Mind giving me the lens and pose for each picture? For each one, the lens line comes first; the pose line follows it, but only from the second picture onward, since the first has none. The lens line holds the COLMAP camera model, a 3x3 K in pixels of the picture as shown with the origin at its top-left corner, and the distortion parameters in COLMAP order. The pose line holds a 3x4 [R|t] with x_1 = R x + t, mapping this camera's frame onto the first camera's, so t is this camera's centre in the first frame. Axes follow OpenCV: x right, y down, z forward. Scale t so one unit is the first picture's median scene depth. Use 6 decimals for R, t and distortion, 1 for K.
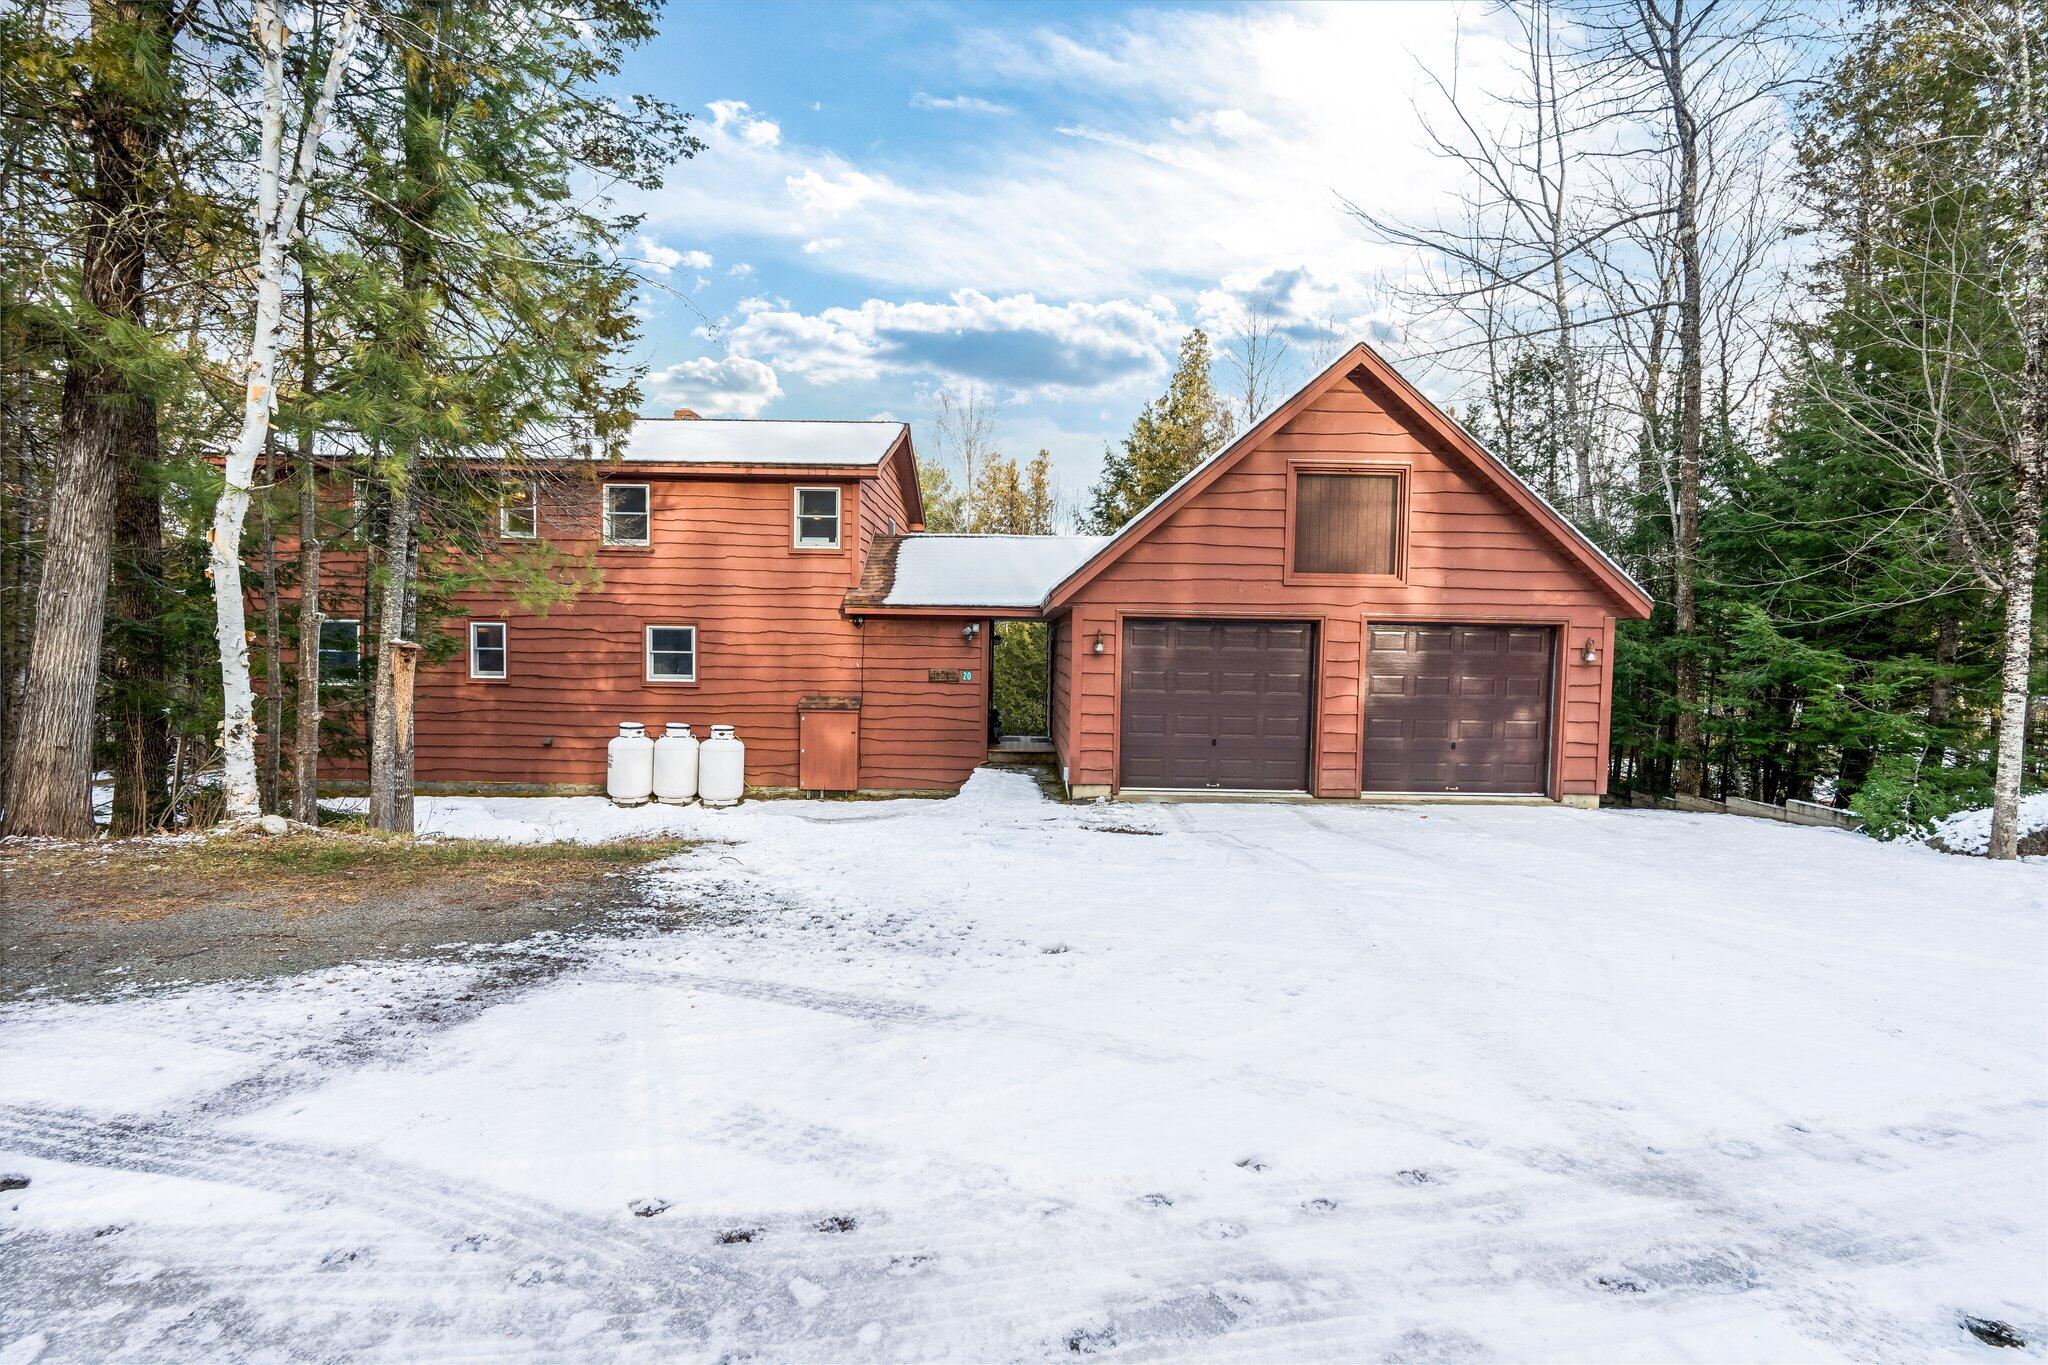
lens RADIAL K [[888.6, 0, 1017.8], [0, 888.6, 683.5], [0, 0, 1]] dist [-0.011047, 0.000210]
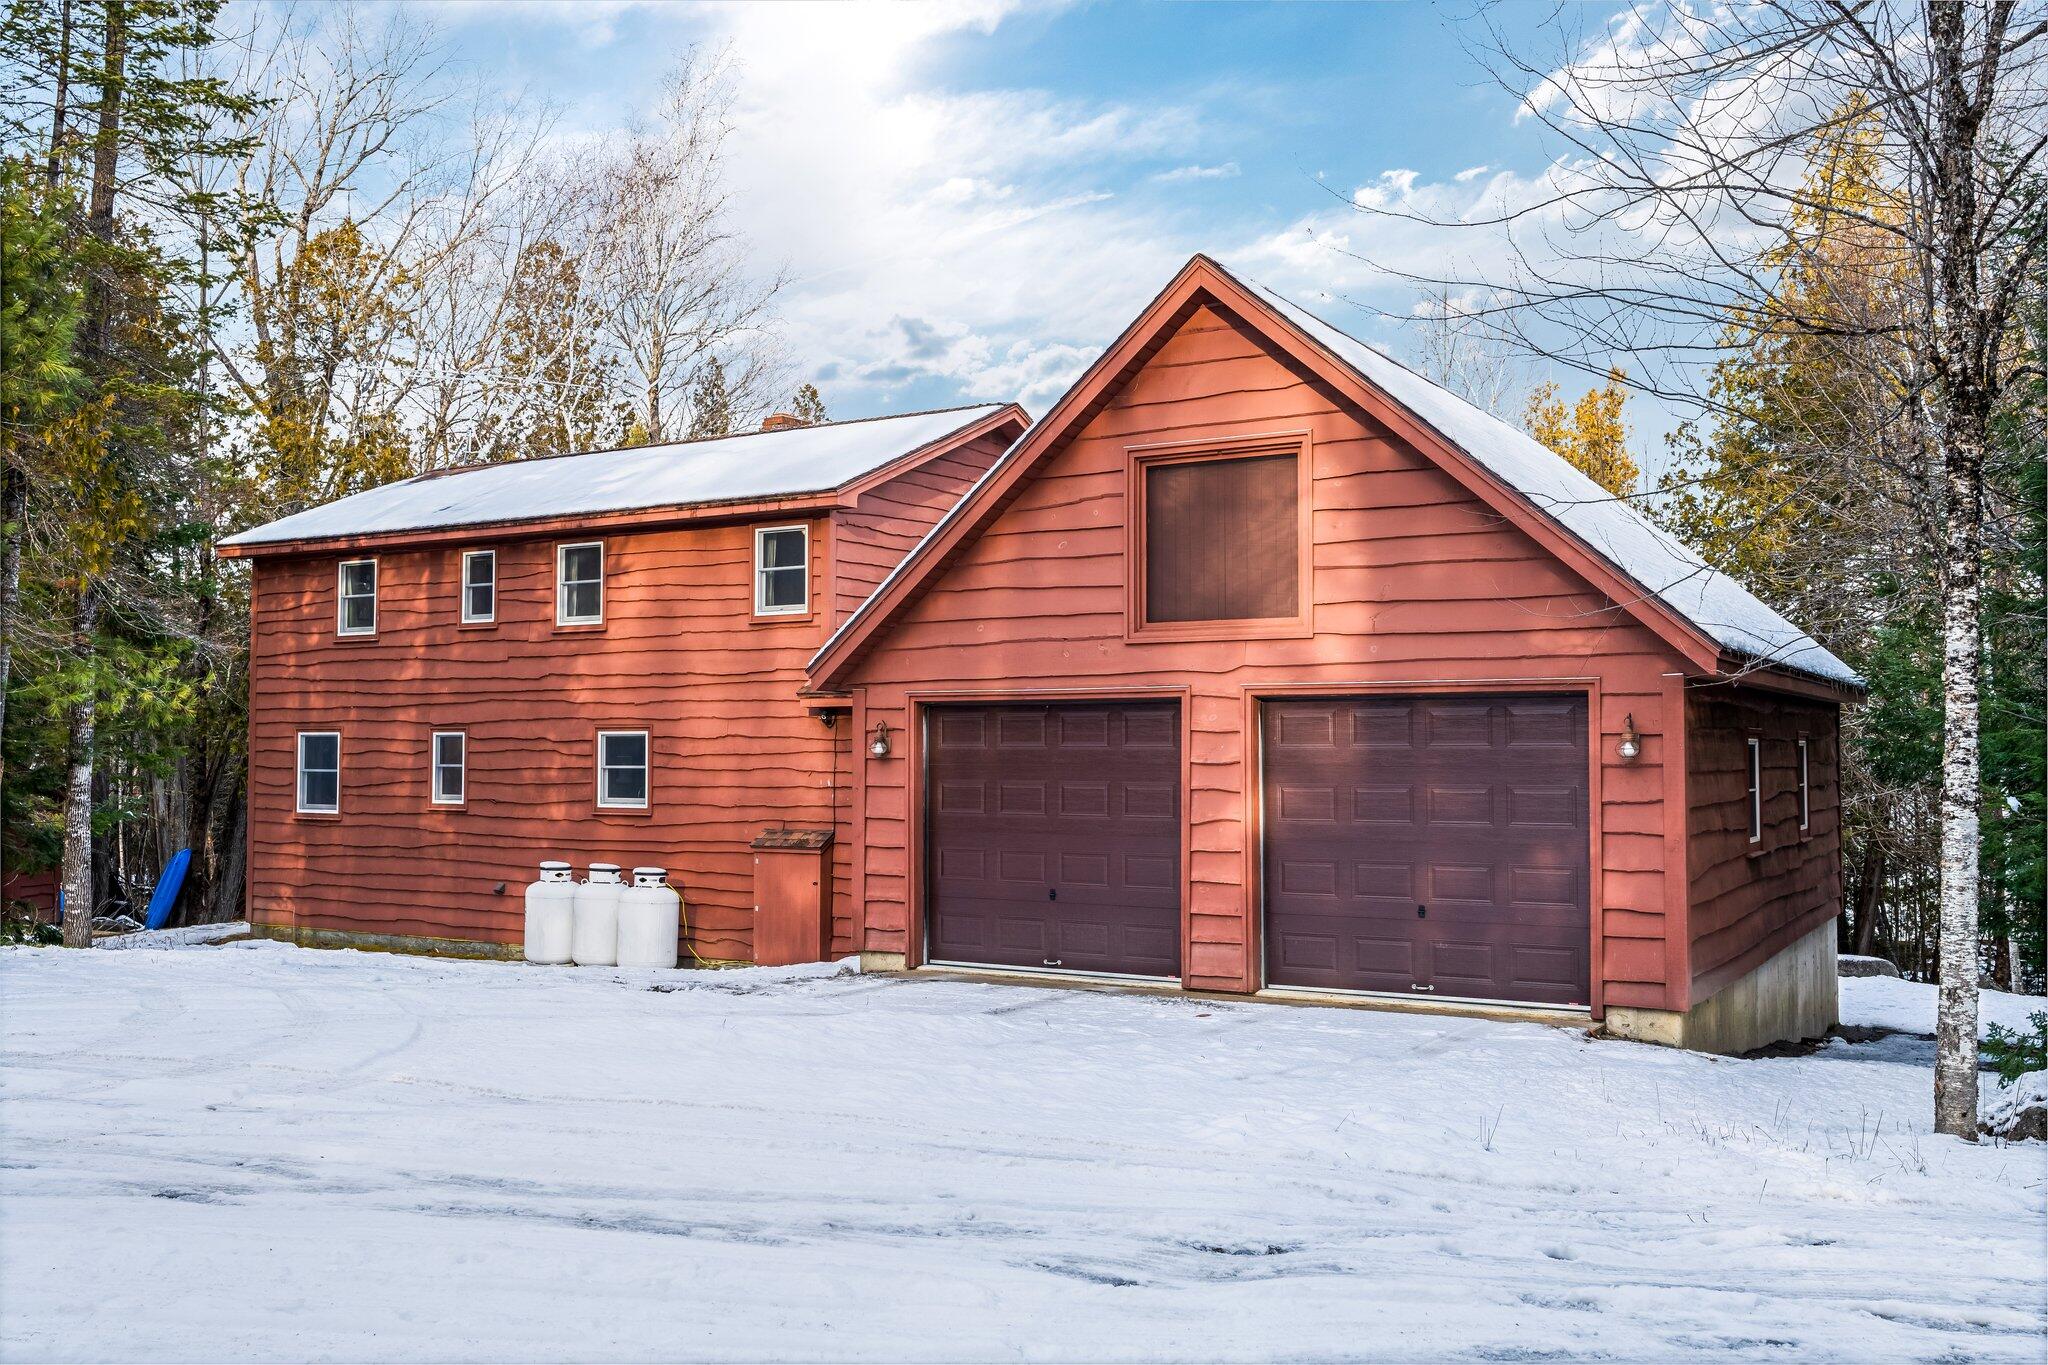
lens RADIAL K [[1789.8, 0, 1024.0], [0, 1789.8, 682.5], [0, 0, 1]] dist [-0.009103, -0.002509]
pose [[0.856307, -0.036989, -0.515141, 0.652817], [-0.009384, 0.996153, -0.087126, 0.020318], [0.516382, 0.079441, 0.852666, -0.086120]]
